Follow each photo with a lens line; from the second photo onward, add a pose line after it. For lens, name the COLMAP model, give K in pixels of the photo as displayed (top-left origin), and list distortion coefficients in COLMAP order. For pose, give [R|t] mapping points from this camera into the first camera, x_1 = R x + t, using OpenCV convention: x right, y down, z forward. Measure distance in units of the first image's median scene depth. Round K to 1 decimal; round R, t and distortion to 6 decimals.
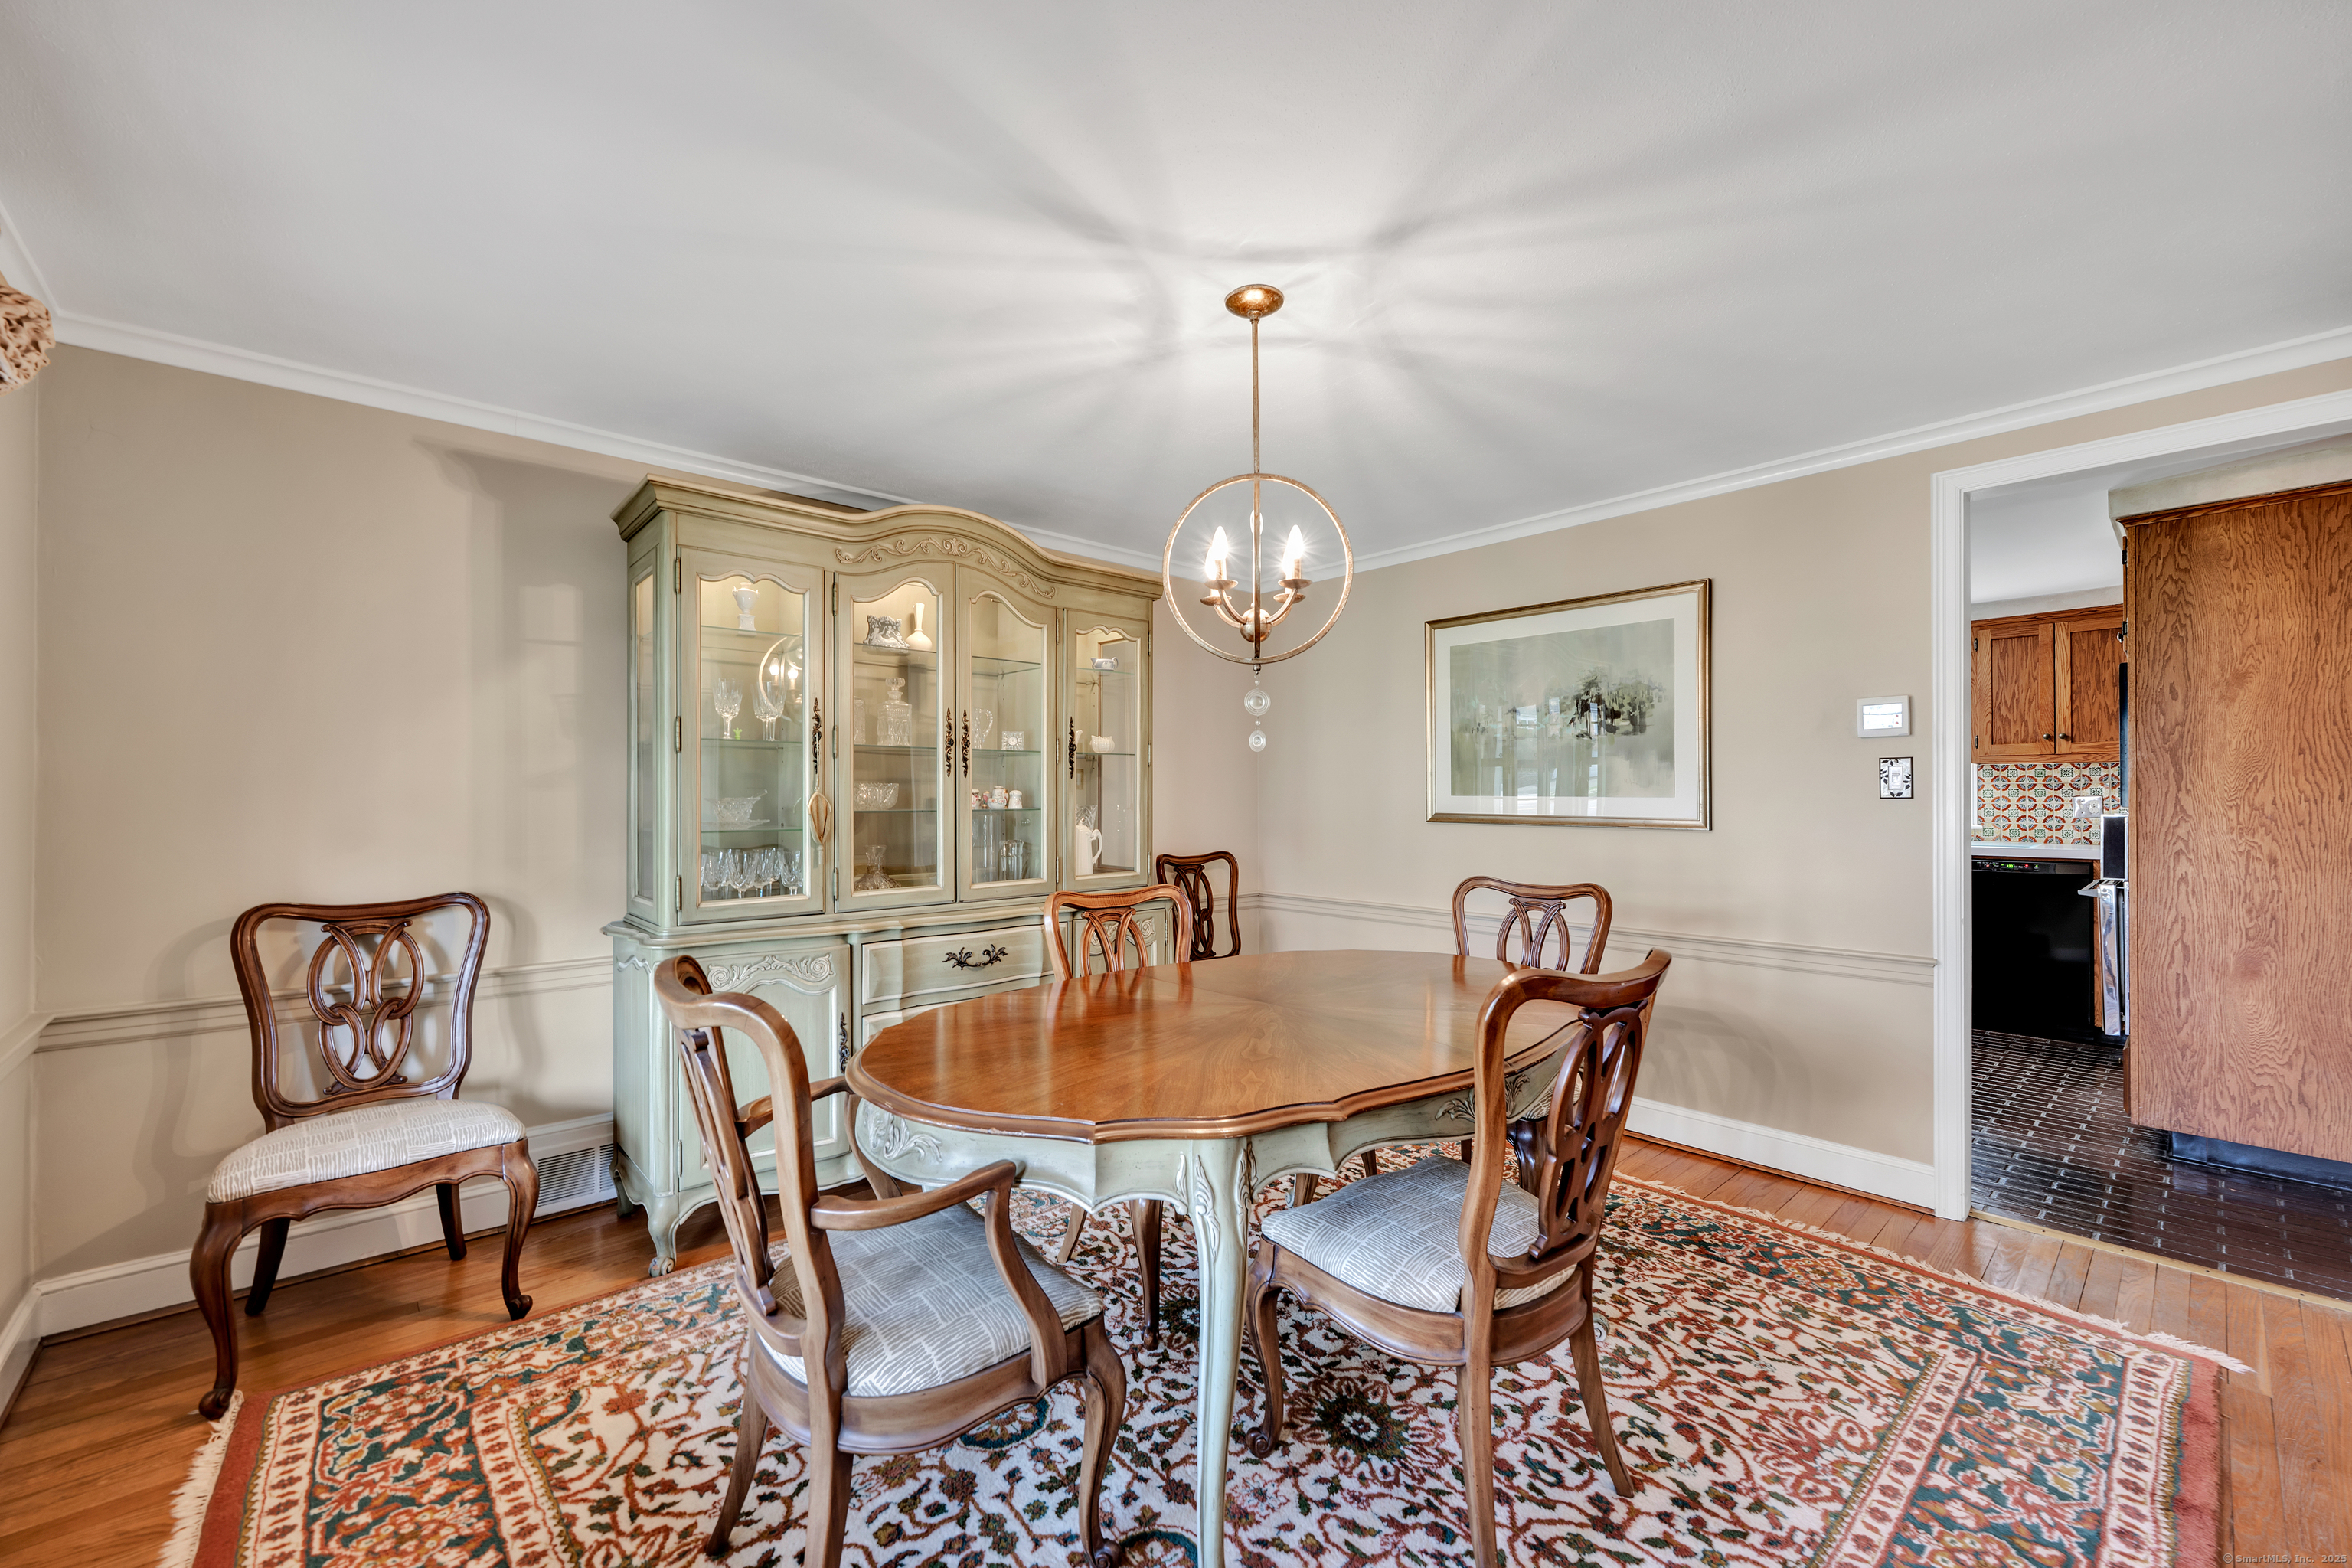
lens RADIAL K [[945.7, 0, 1177.1], [0, 945.7, 787.8], [0, 0, 1]] dist [-0.000471, -0.000103]
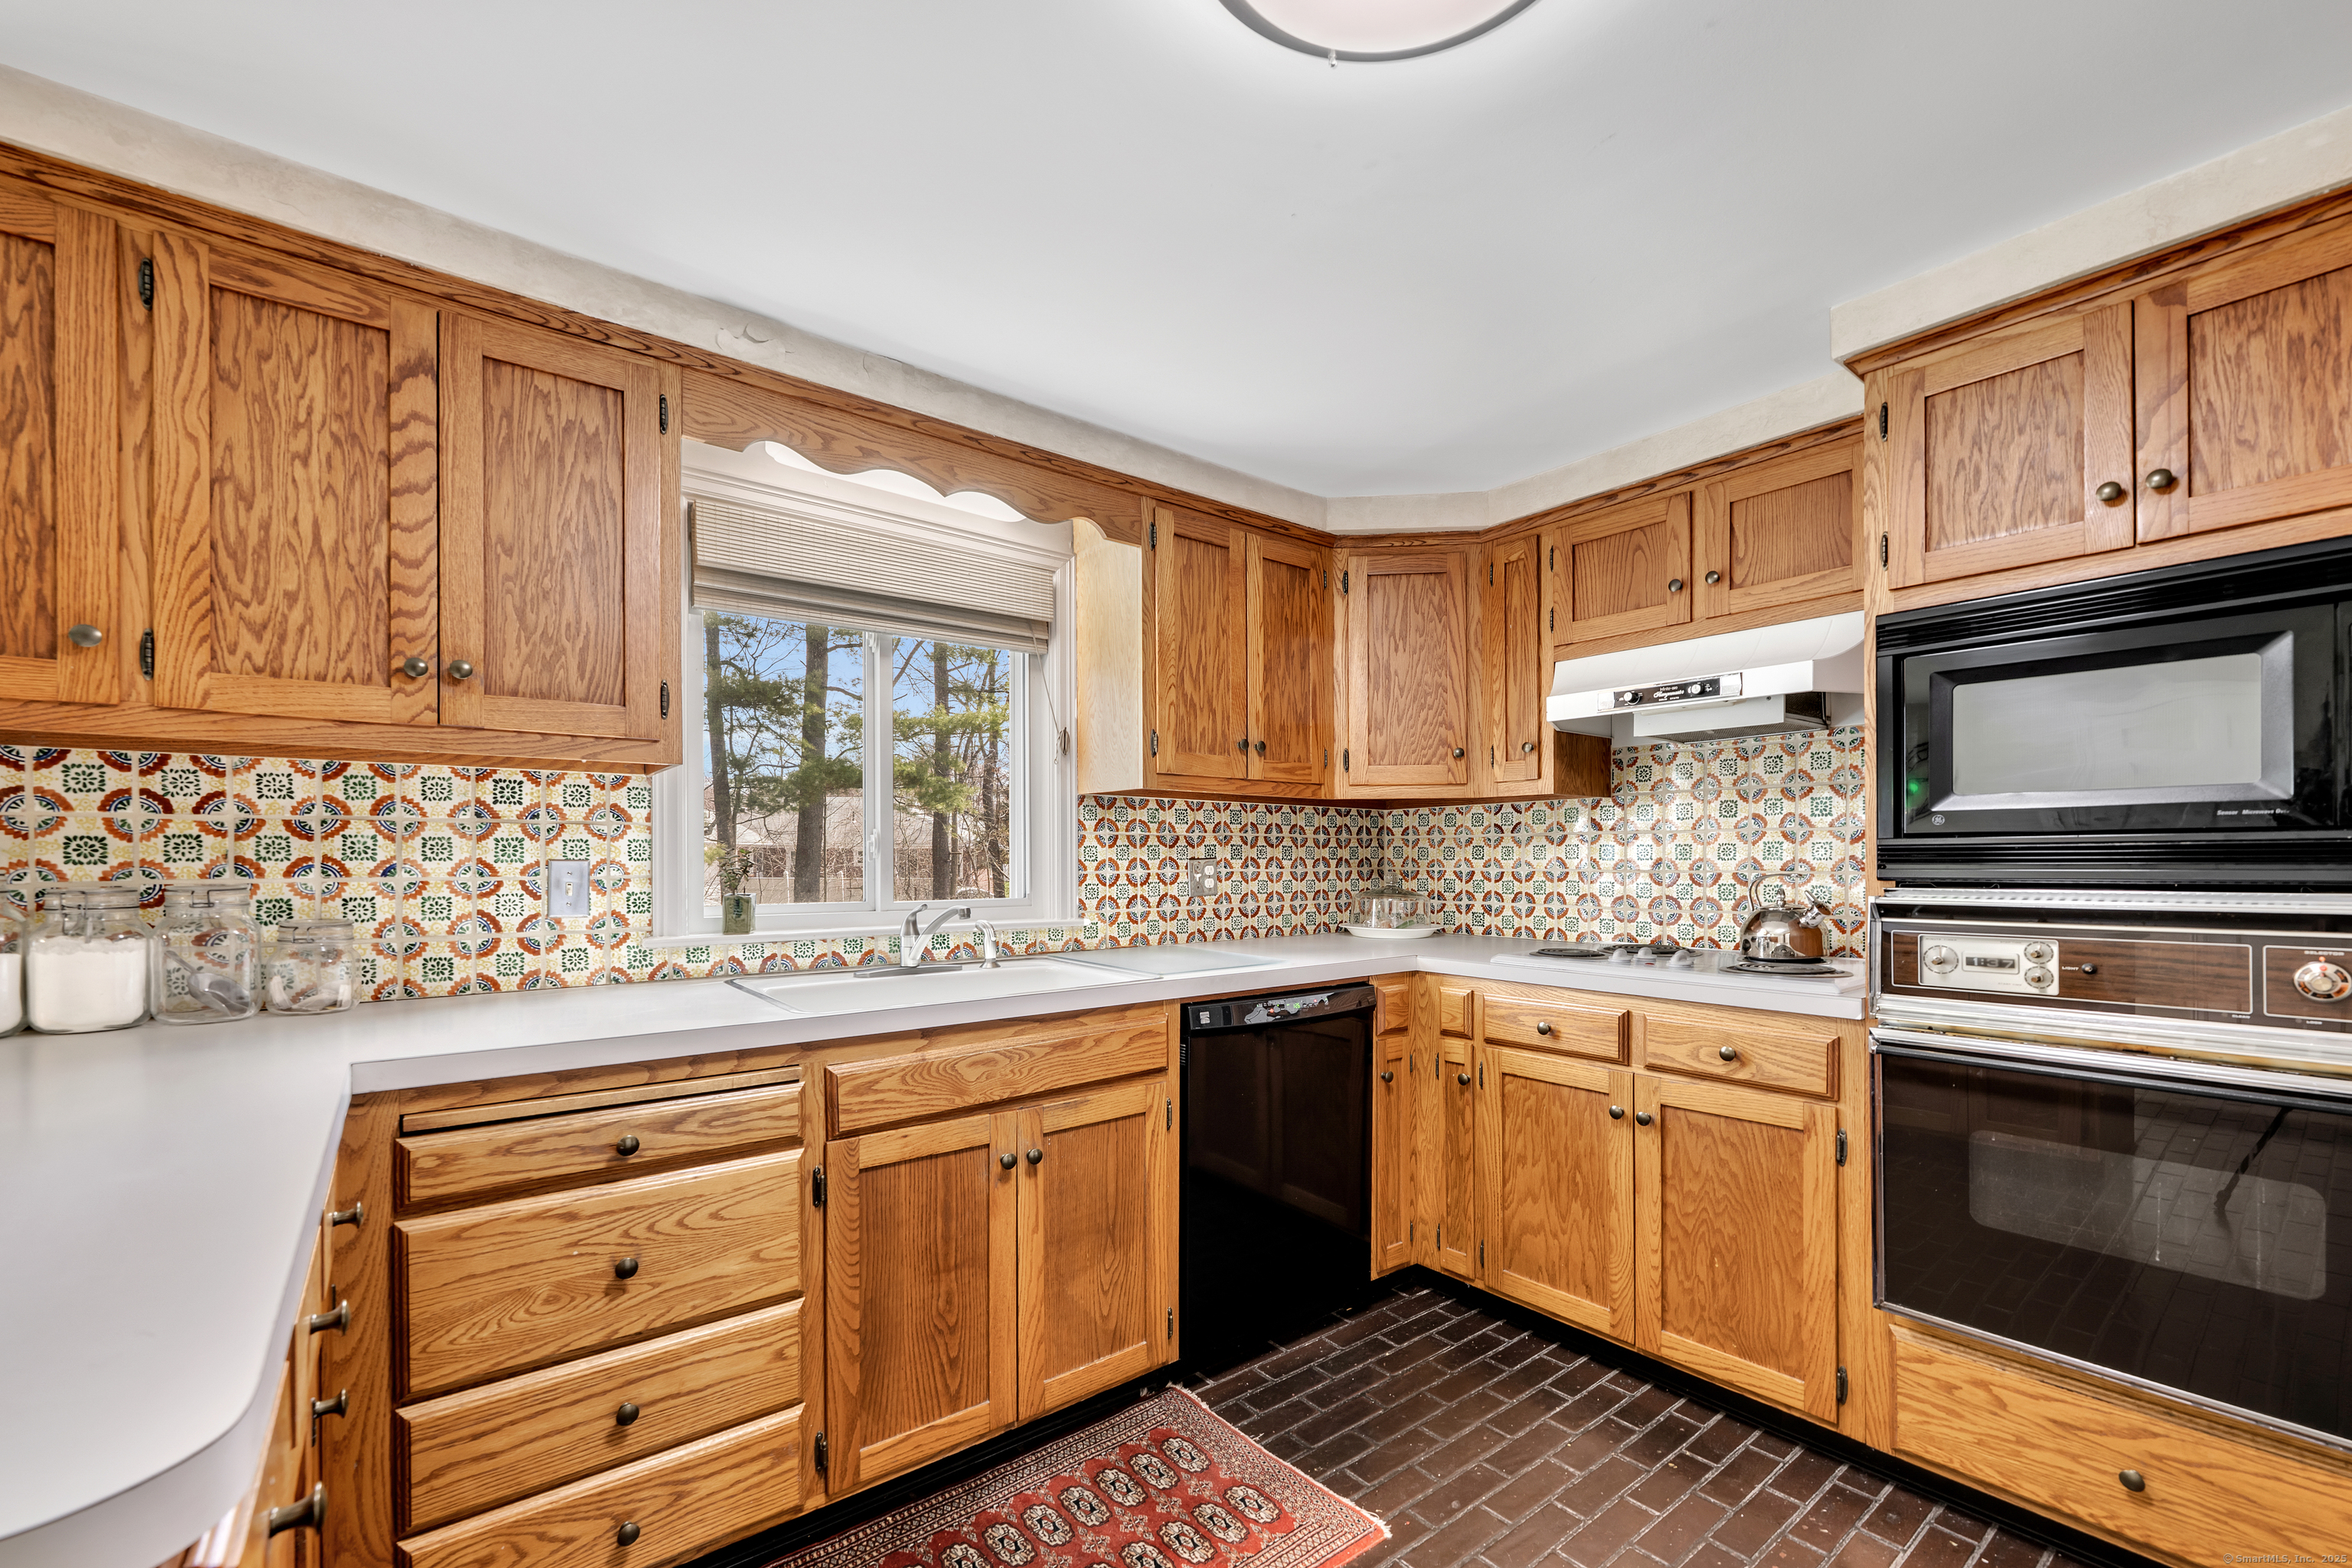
lens RADIAL K [[981.2, 0, 1178.8], [0, 981.2, 858.5], [0, 0, 1]] dist [0.000180, -0.000096]
pose [[0.074886, -0.000380, 0.997192, 0.355552], [-0.004692, 0.999989, 0.000733, 0.008341], [-0.997181, -0.004733, 0.074883, 0.943898]]
